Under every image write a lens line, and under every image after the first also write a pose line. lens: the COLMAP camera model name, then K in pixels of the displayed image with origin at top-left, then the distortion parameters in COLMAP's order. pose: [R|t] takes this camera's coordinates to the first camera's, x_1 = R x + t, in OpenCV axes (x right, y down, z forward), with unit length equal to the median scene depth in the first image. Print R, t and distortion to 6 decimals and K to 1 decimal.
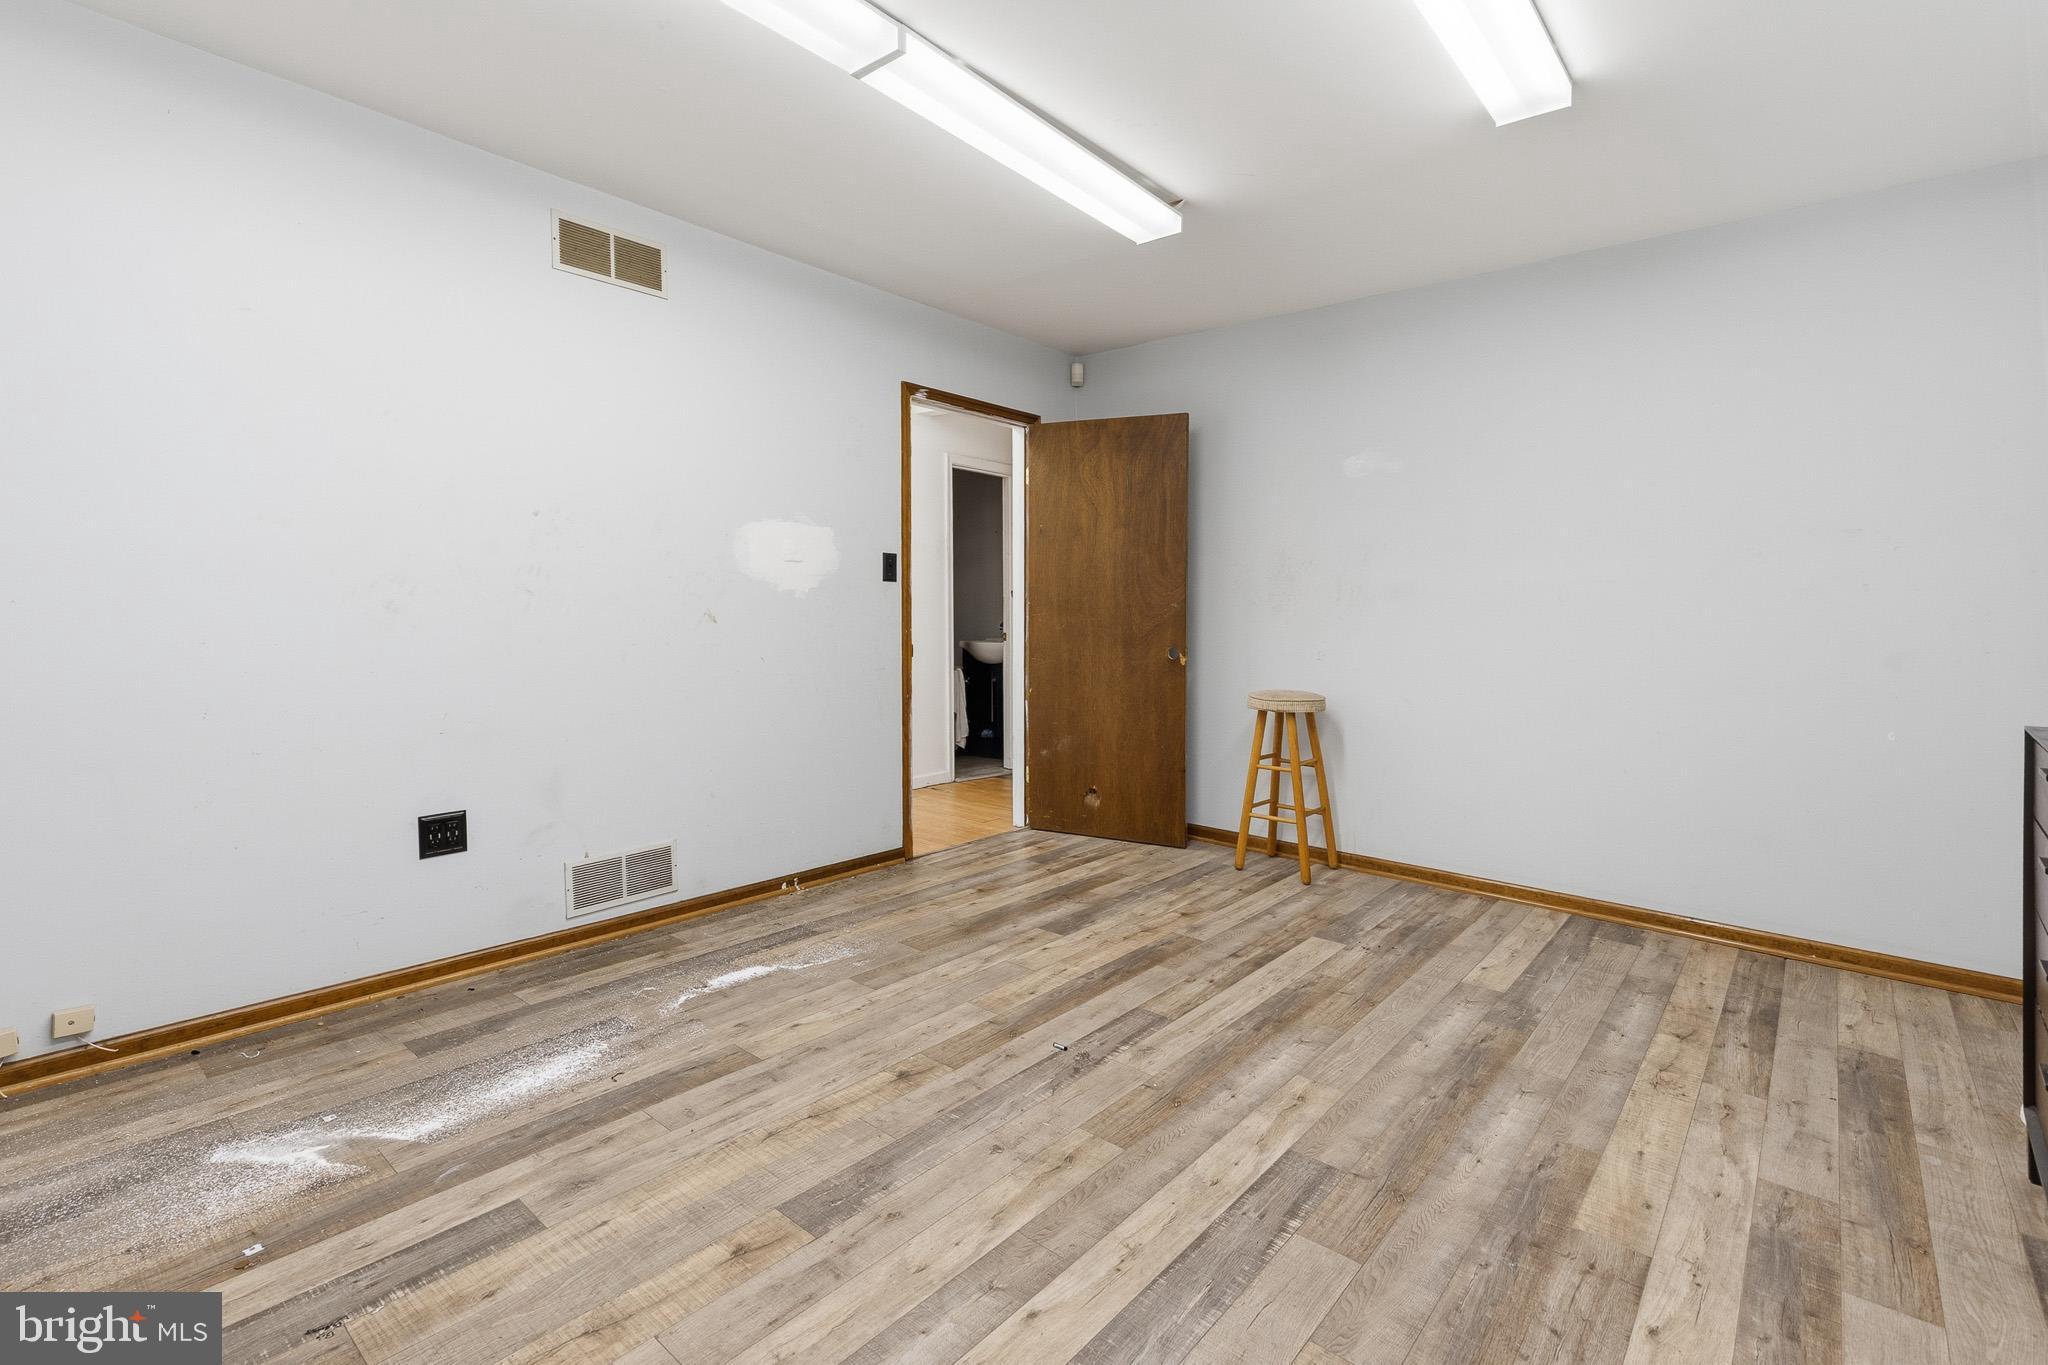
lens RADIAL K [[915.8, 0, 1024.0], [0, 915.8, 682.5], [0, 0, 1]] dist [0.002300, -0.000118]
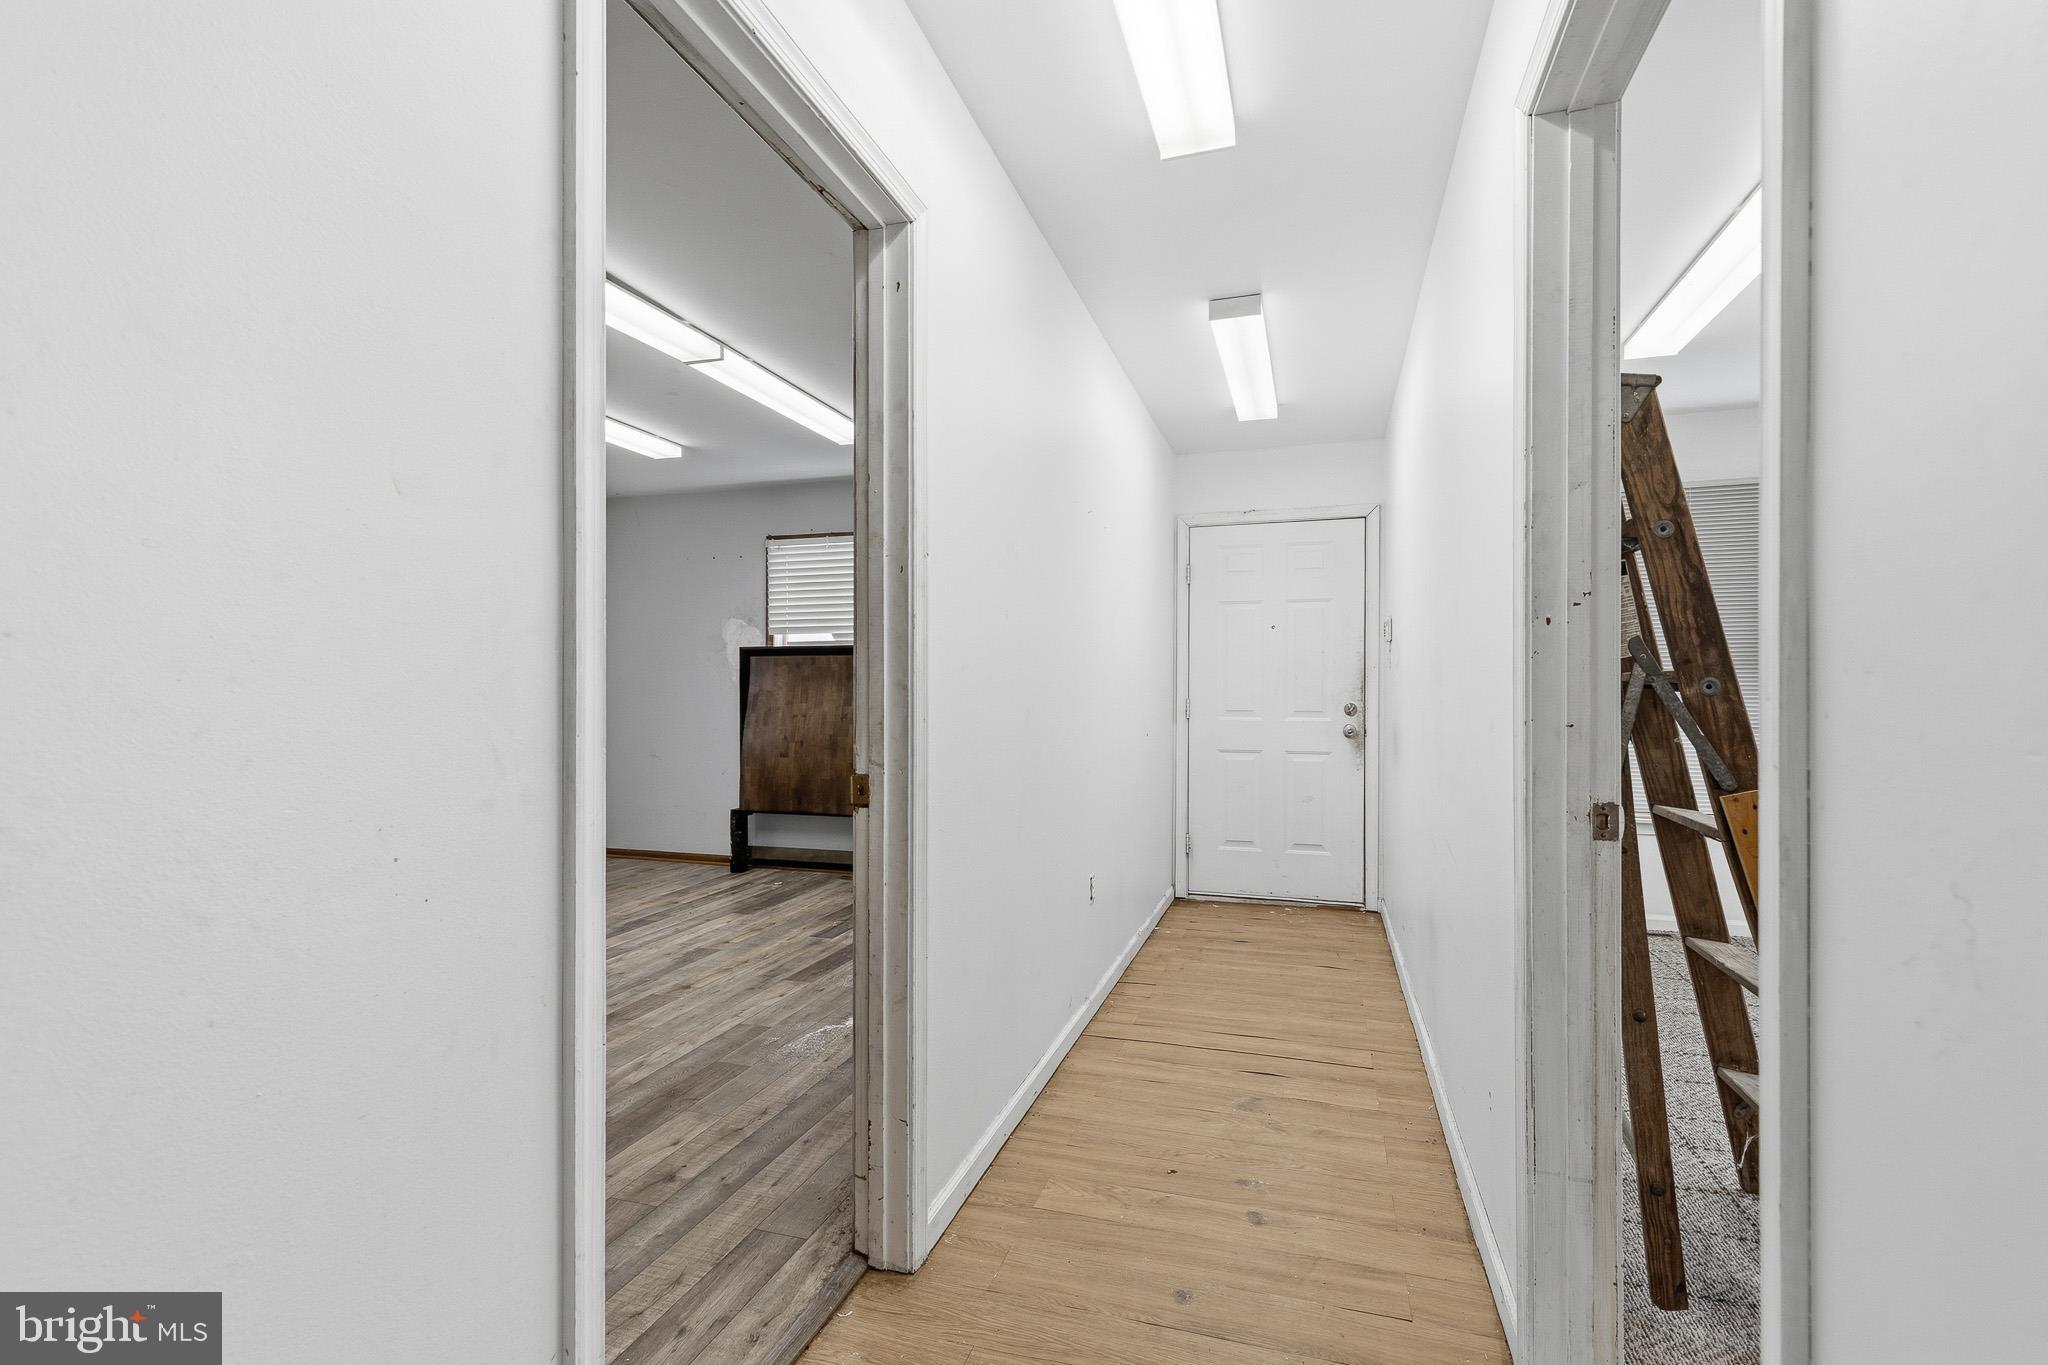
lens RADIAL K [[915.8, 0, 1024.0], [0, 915.8, 682.5], [0, 0, 1]] dist [0.002300, -0.000118]
pose [[-0.918382, -0.004924, -0.395664, -0.036810], [-0.029045, 0.998064, 0.054996, -0.214626], [0.394627, 0.061999, -0.916747, 2.697515]]
